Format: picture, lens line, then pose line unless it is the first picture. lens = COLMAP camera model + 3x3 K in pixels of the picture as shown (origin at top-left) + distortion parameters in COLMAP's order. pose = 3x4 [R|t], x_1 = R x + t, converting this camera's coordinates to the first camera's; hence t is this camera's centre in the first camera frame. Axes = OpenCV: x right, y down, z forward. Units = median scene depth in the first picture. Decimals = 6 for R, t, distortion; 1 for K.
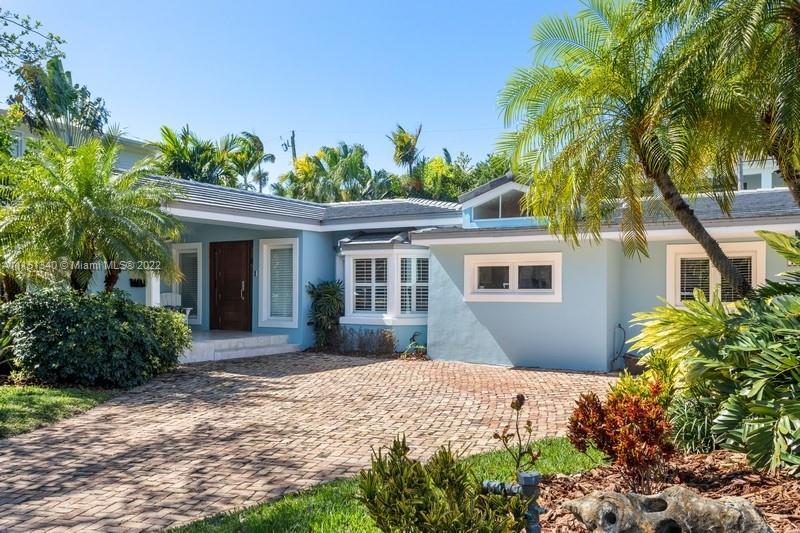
lens RADIAL K [[729.2, 0, 399.9], [0, 729.2, 268.6], [0, 0, 1]] dist [-0.003321, 0.000000]
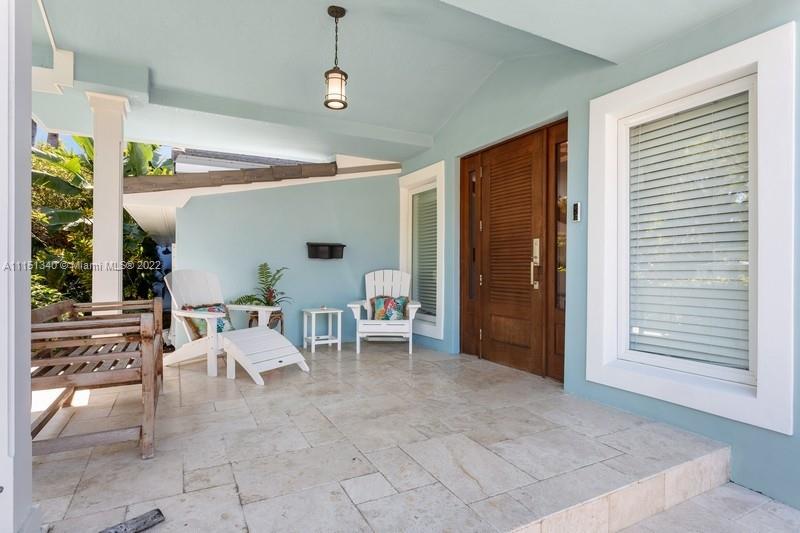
lens RADIAL K [[426.6, 0, 399.2], [0, 426.6, 266.2], [0, 0, 1]] dist [0.000325, 0.000030]
pose [[0.864068, 0.004980, -0.503350, -0.162565], [0.007537, 0.999711, 0.022830, 0.024556], [0.503318, -0.023520, 0.863781, 0.762225]]
